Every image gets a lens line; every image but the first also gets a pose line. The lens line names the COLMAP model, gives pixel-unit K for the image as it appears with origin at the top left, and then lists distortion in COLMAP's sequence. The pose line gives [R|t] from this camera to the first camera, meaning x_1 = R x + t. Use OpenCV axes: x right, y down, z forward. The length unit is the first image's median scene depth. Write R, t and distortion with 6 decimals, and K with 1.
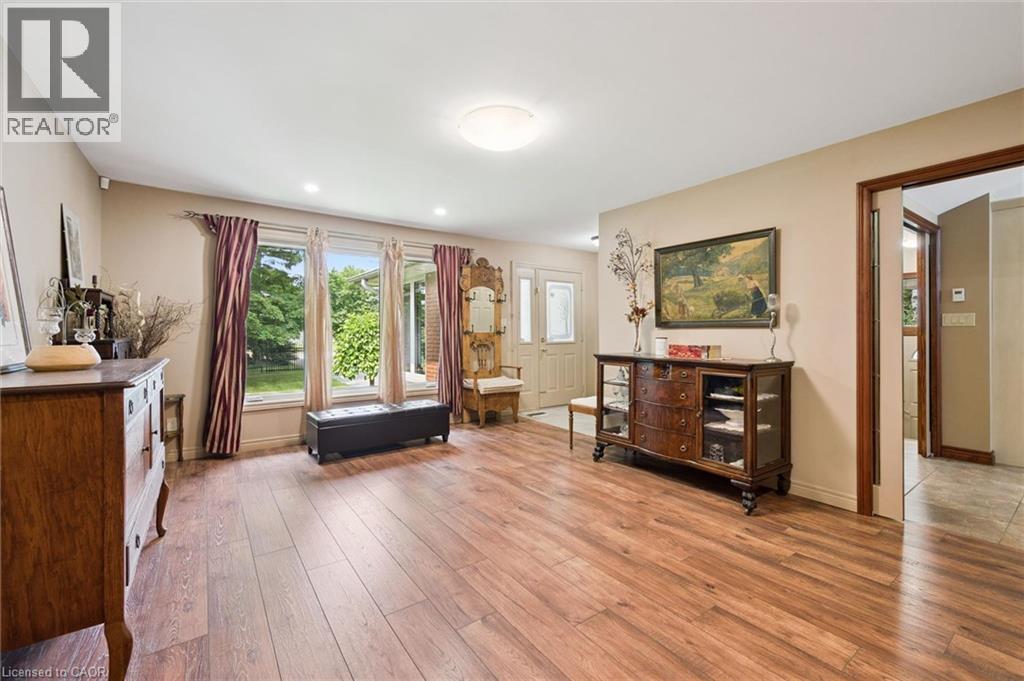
lens RADIAL K [[408.3, 0, 511.0], [0, 408.3, 335.8], [0, 0, 1]] dist [0.001401, 0.000003]
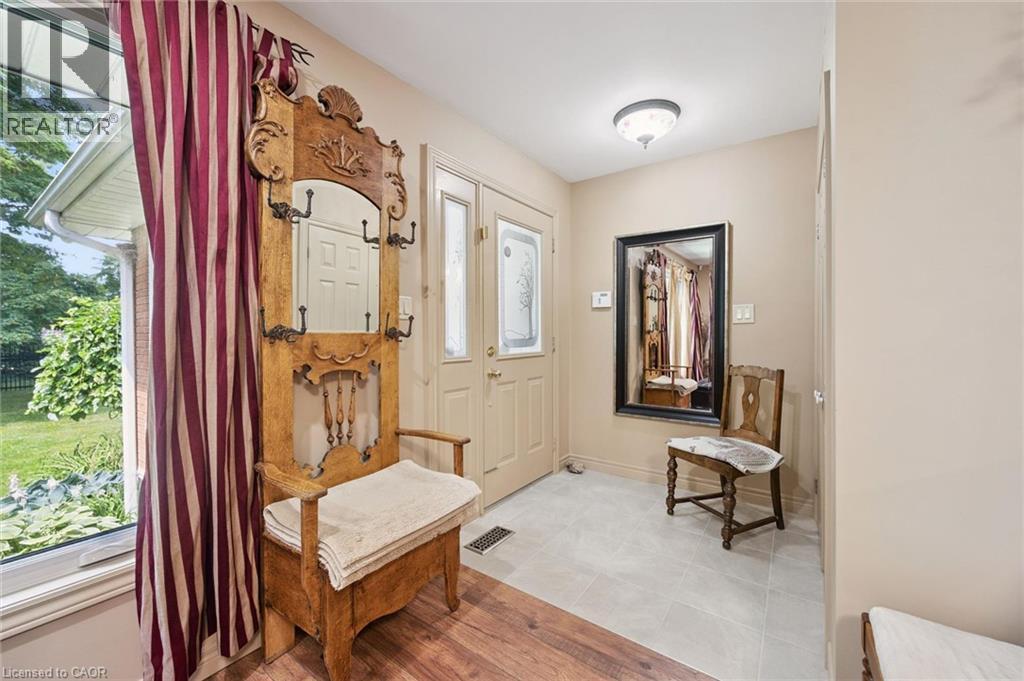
lens RADIAL K [[408.3, 0, 513.1], [0, 408.3, 339.5], [0, 0, 1]] dist [0.001401, 0.000003]
pose [[0.947592, 0.000161, 0.319484, -0.043539], [-0.002151, 0.999980, 0.005876, -0.005298], [-0.319477, -0.006255, 0.947573, 0.646642]]
